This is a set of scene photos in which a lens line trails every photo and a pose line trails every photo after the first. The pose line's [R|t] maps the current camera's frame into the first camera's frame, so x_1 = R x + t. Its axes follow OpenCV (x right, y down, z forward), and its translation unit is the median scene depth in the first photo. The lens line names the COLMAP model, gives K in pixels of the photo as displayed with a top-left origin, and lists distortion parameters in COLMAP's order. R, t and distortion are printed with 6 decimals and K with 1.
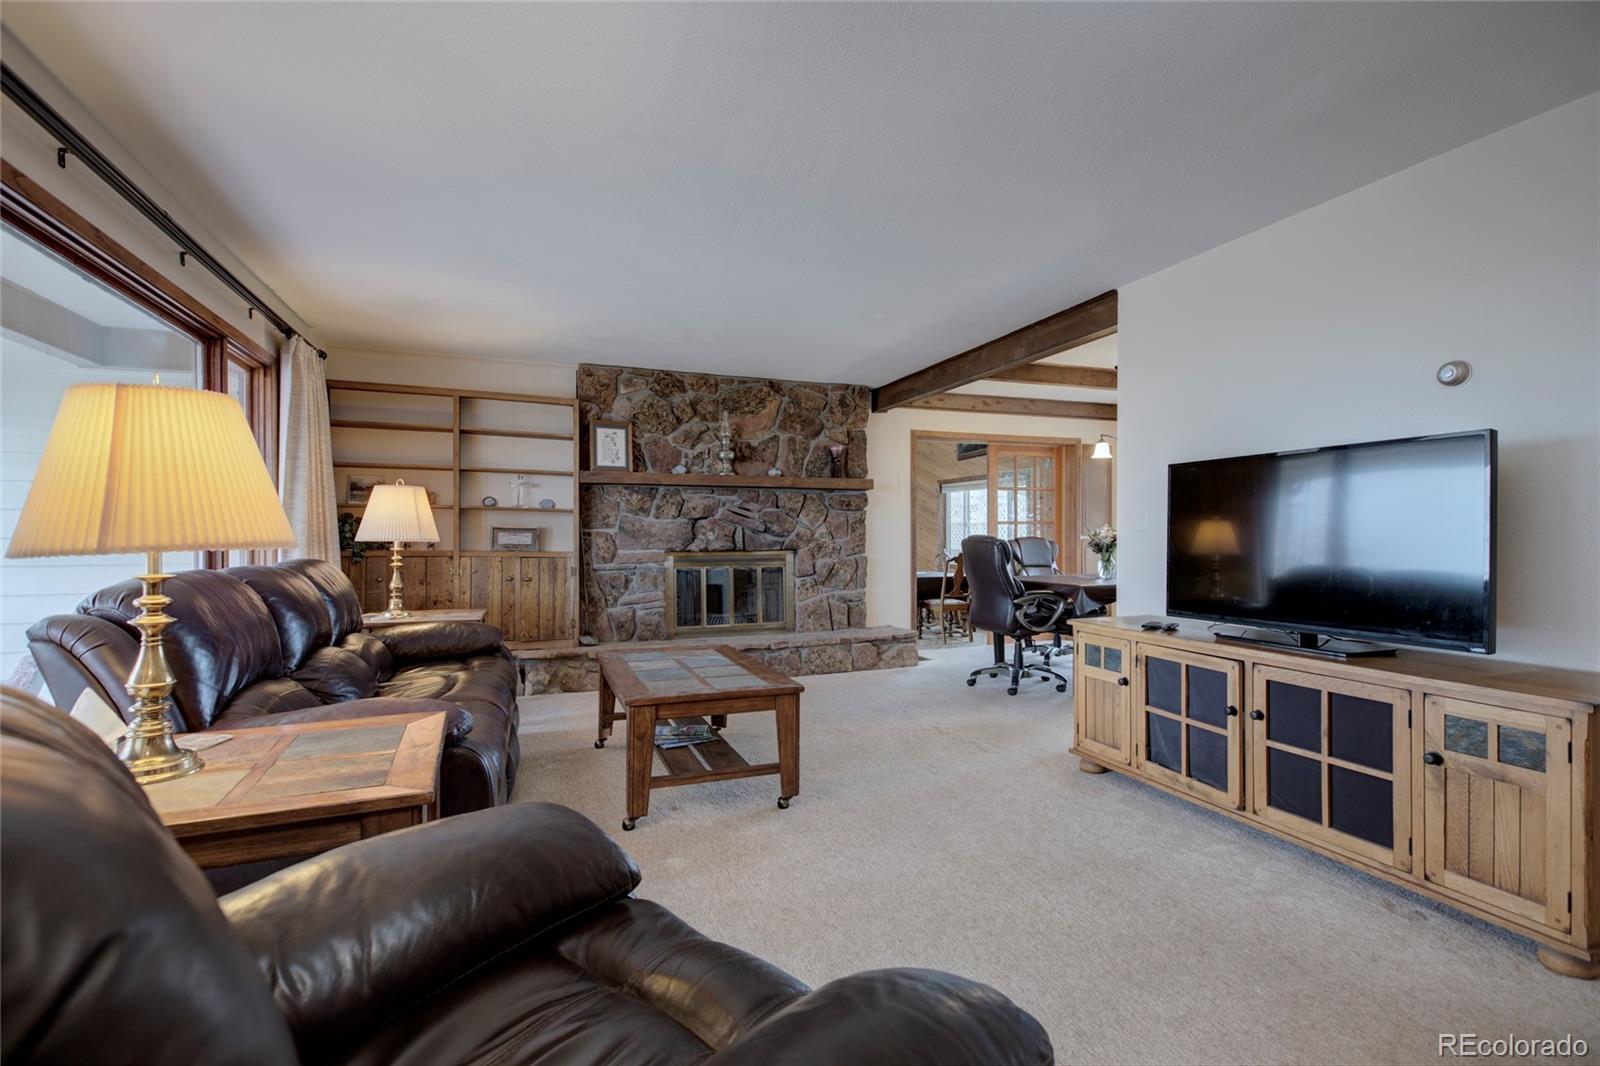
lens RADIAL K [[741.7, 0, 799.1], [0, 741.7, 533.9], [0, 0, 1]] dist [0.014001, -0.000194]
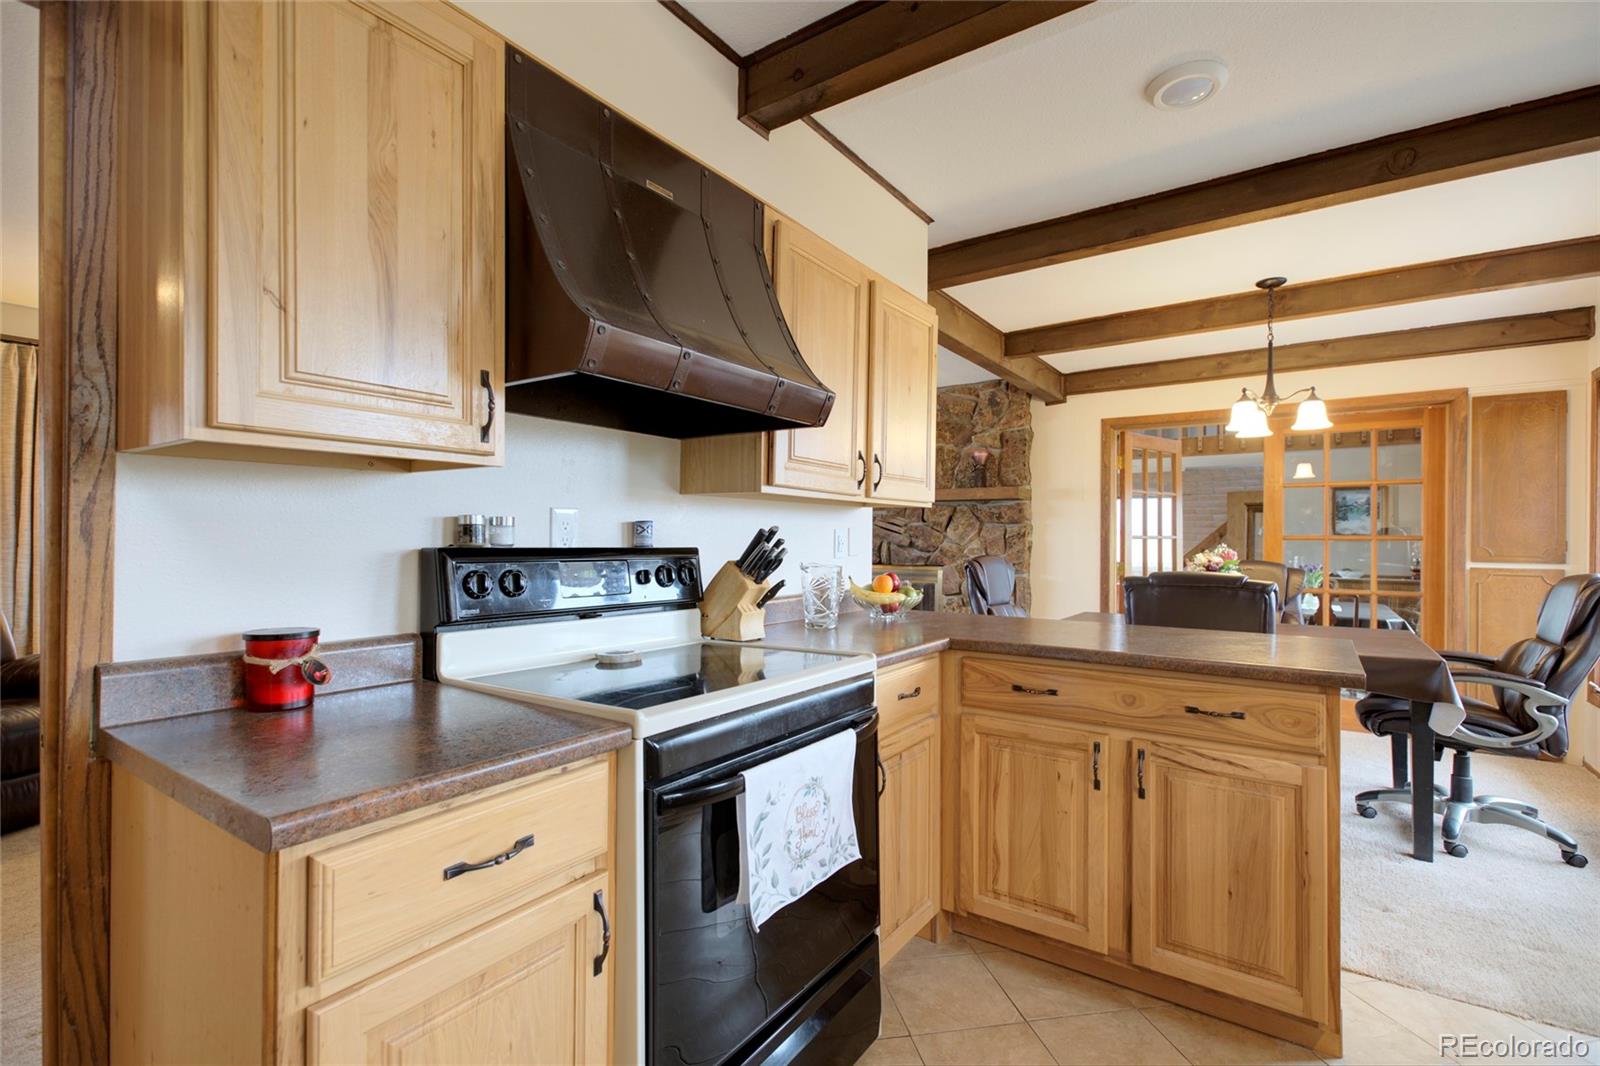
lens RADIAL K [[741.7, 0, 796.7], [0, 741.7, 533.1], [0, 0, 1]] dist [0.014001, -0.000194]
pose [[0.564875, -0.000261, -0.825176, 0.661695], [-0.008226, 0.999948, -0.005948, -0.013235], [0.825136, 0.010148, 0.564844, 0.312208]]
